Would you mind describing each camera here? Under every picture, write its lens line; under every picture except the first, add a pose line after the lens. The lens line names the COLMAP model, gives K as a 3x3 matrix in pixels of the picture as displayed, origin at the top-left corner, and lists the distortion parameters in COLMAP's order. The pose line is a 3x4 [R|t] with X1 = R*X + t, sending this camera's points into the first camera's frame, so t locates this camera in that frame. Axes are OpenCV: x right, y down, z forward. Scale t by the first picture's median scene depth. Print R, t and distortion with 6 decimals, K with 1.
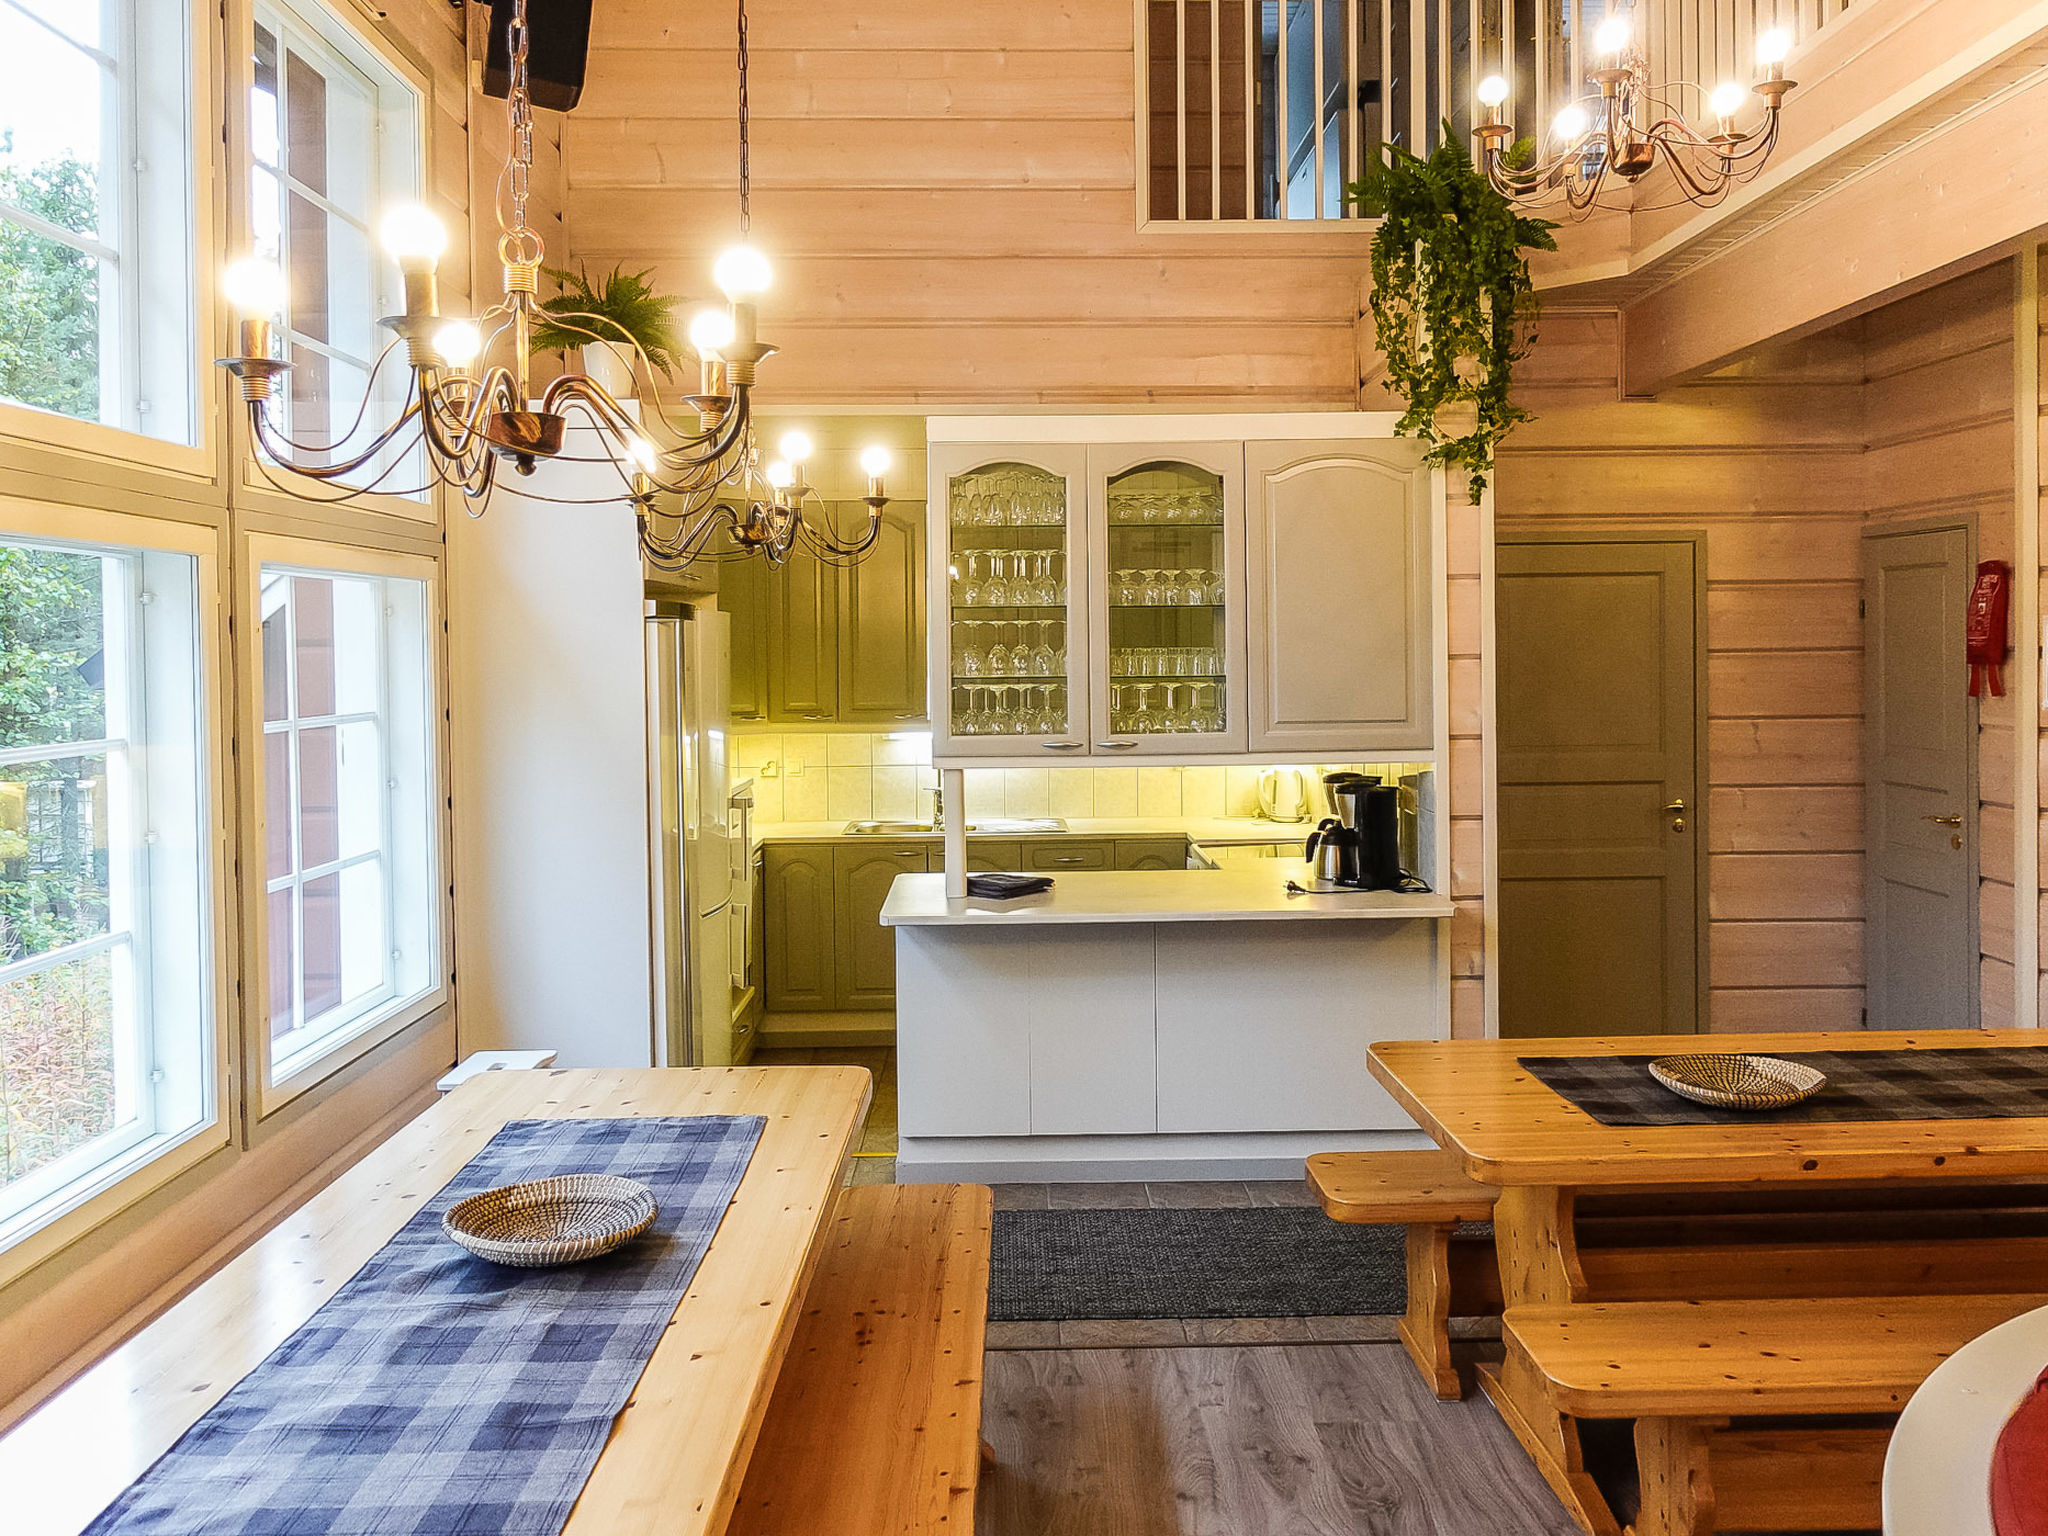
lens RADIAL K [[1660.9, 0, 1028.0], [0, 1660.9, 671.2], [0, 0, 1]] dist [0.005820, 0.002379]
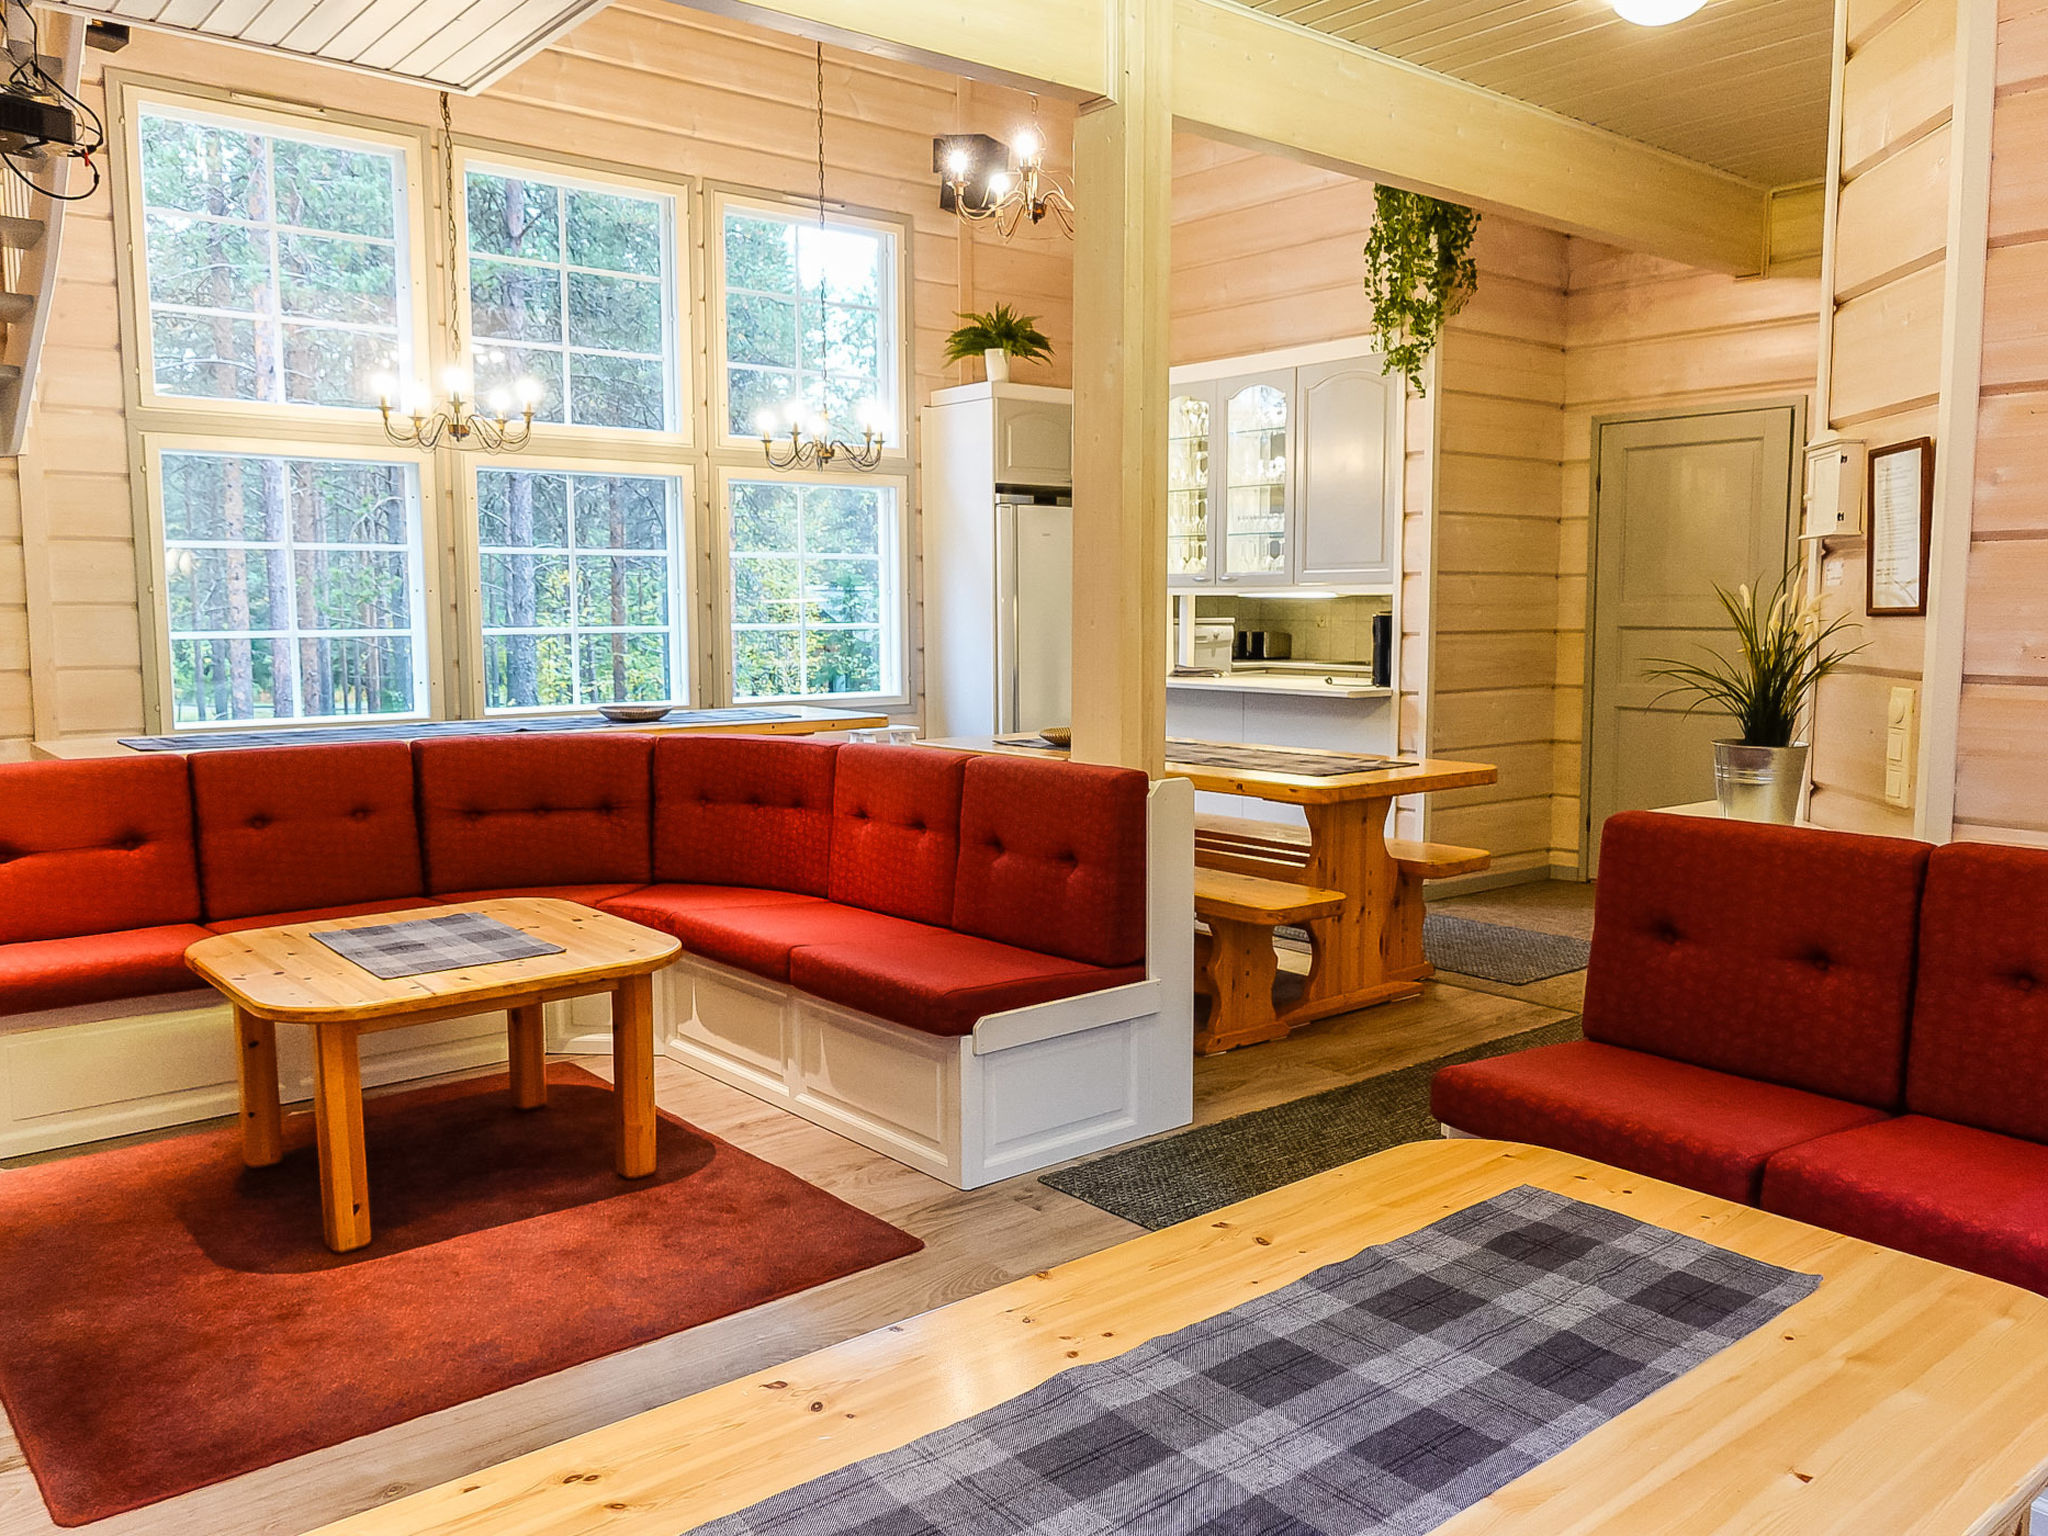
lens RADIAL K [[1602.4, 0, 1020.4], [0, 1602.4, 767.5], [0, 0, 1]] dist [0.001028, 0.003195]
pose [[0.613516, 0.093747, -0.784098, 0.970450], [-0.018233, 0.994345, 0.104618, 0.057709], [0.789471, -0.049888, 0.611757, -0.047223]]
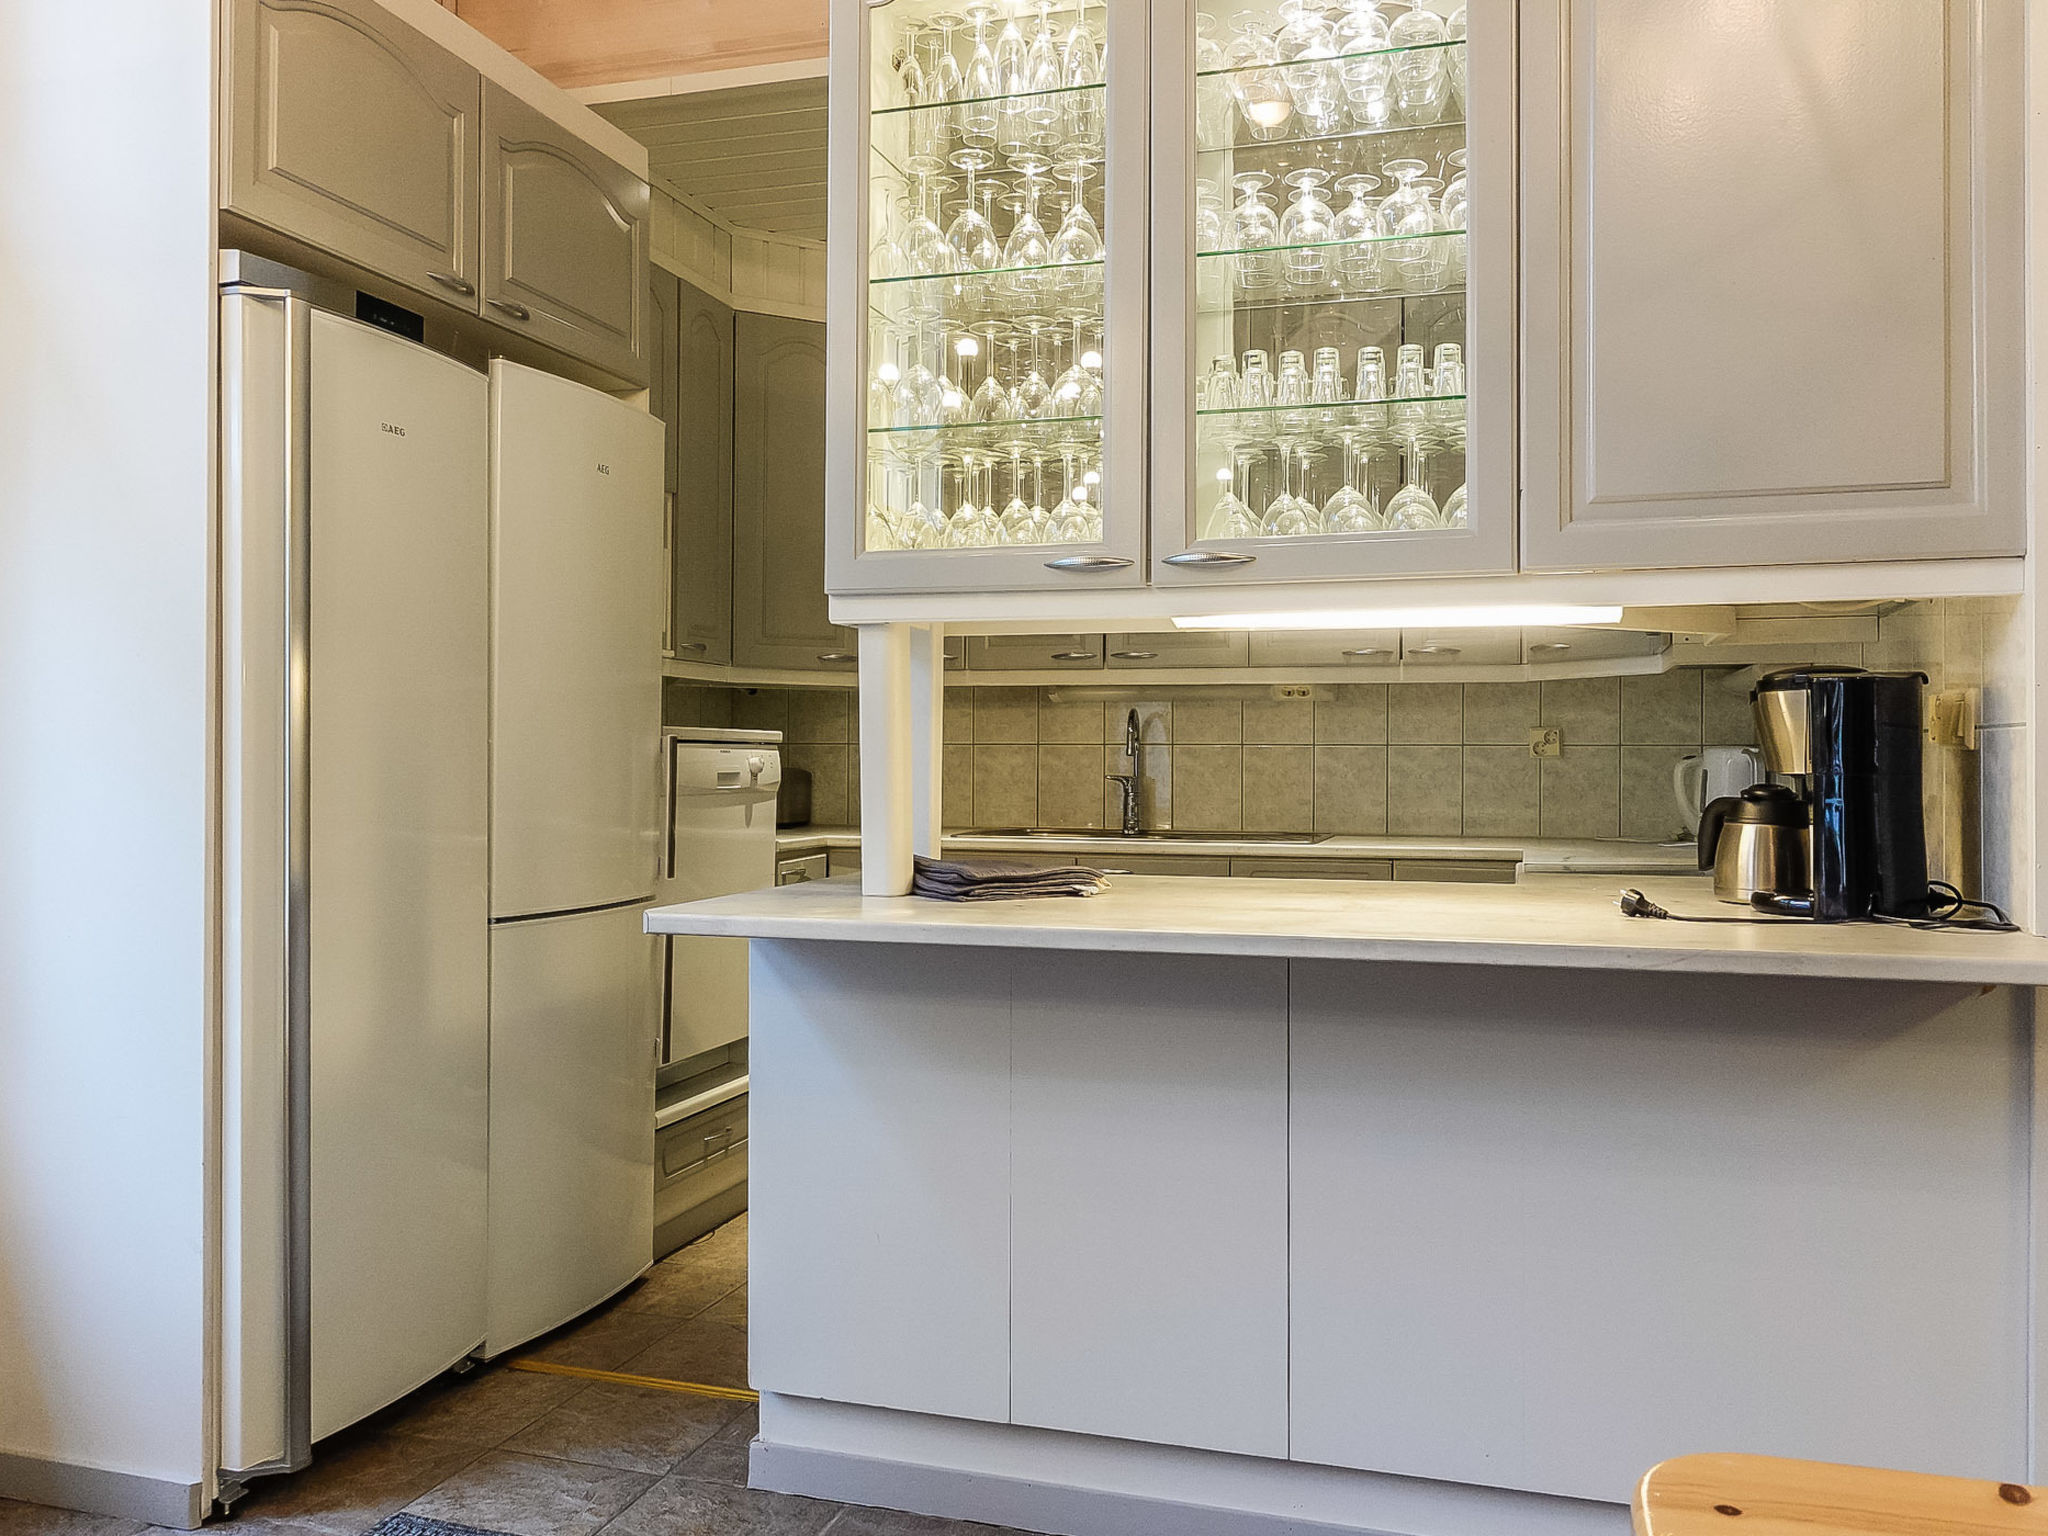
lens RADIAL K [[1633.5, 0, 1024.1], [0, 1633.5, 750.2], [0, 0, 1]] dist [0.007889, 0.006197]
pose [[0.948025, 0.014800, -0.317851, 0.128792], [-0.020759, 0.999666, -0.015369, 0.089915], [0.317517, 0.021169, 0.948016, 0.506405]]
